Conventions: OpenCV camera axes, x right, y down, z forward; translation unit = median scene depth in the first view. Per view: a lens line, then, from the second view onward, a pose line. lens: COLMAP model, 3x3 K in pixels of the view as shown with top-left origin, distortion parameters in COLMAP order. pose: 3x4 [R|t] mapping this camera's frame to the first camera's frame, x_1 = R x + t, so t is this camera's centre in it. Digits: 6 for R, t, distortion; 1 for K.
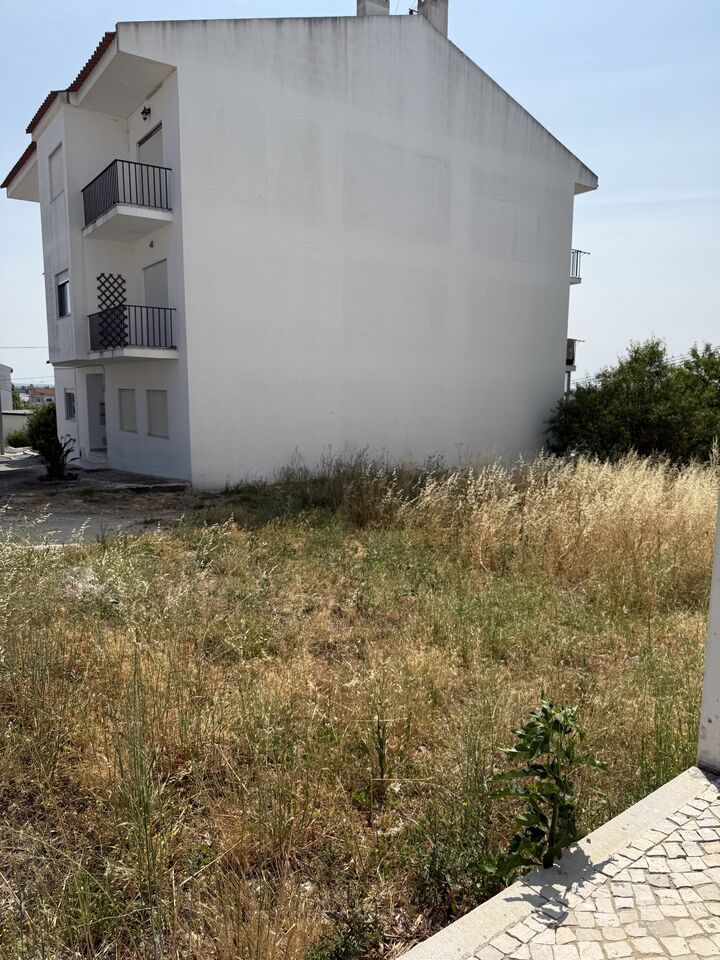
lens RADIAL K [[681.6, 0, 356.9], [0, 681.6, 482.4], [0, 0, 1]] dist [0.001415, -0.020169]
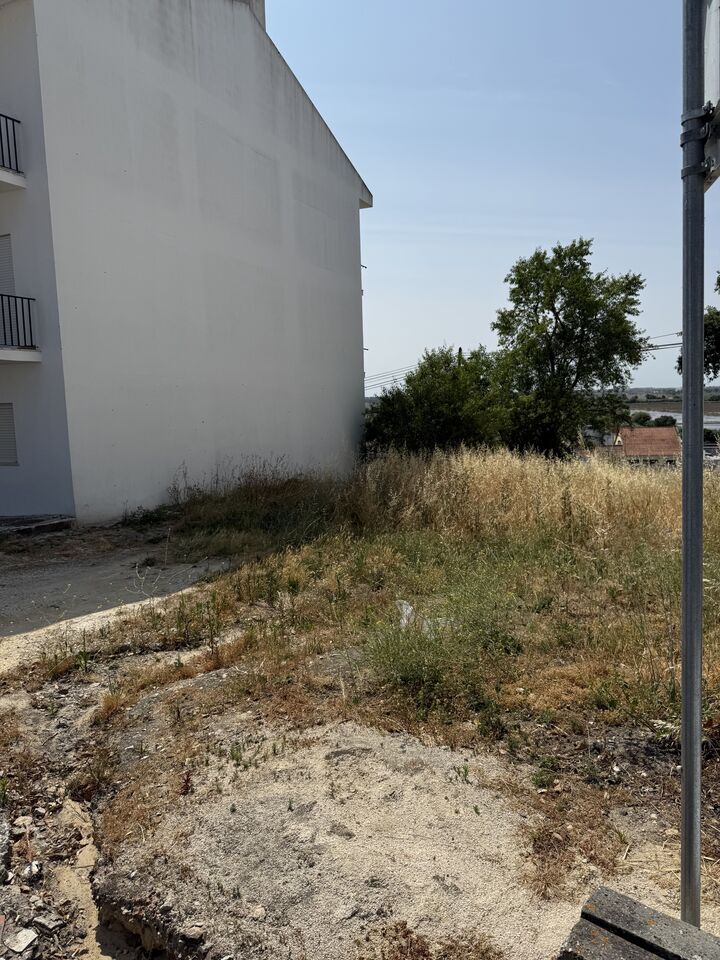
lens RADIAL K [[681.6, 0, 367.2], [0, 681.6, 477.6], [0, 0, 1]] dist [0.001415, -0.020169]
pose [[0.874022, -0.081423, 0.479016, -0.258736], [0.093746, 0.995594, -0.001819, -0.009221], [-0.476757, 0.046496, 0.877804, 0.110051]]
